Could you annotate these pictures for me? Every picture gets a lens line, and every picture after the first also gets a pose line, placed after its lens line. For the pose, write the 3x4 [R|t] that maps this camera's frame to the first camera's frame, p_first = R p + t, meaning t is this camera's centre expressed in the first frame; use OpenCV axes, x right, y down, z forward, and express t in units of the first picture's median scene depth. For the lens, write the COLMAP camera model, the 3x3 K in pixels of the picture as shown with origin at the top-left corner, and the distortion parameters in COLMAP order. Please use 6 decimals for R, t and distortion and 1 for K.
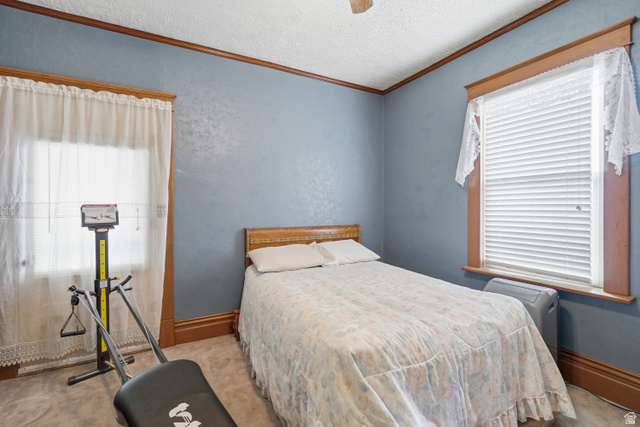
lens RADIAL K [[278.0, 0, 302.5], [0, 278.0, 212.2], [0, 0, 1]] dist [-0.007412, 0.000086]
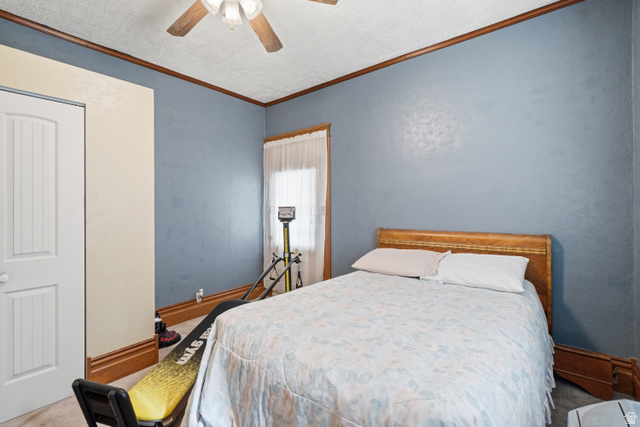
lens RADIAL K [[278.0, 0, 315.6], [0, 278.0, 209.3], [0, 0, 1]] dist [-0.007412, 0.000086]
pose [[0.425948, 0.002039, -0.904745, 0.815403], [-0.006775, 0.999977, -0.000936, -0.011317], [0.904722, 0.006528, 0.425952, 0.435829]]
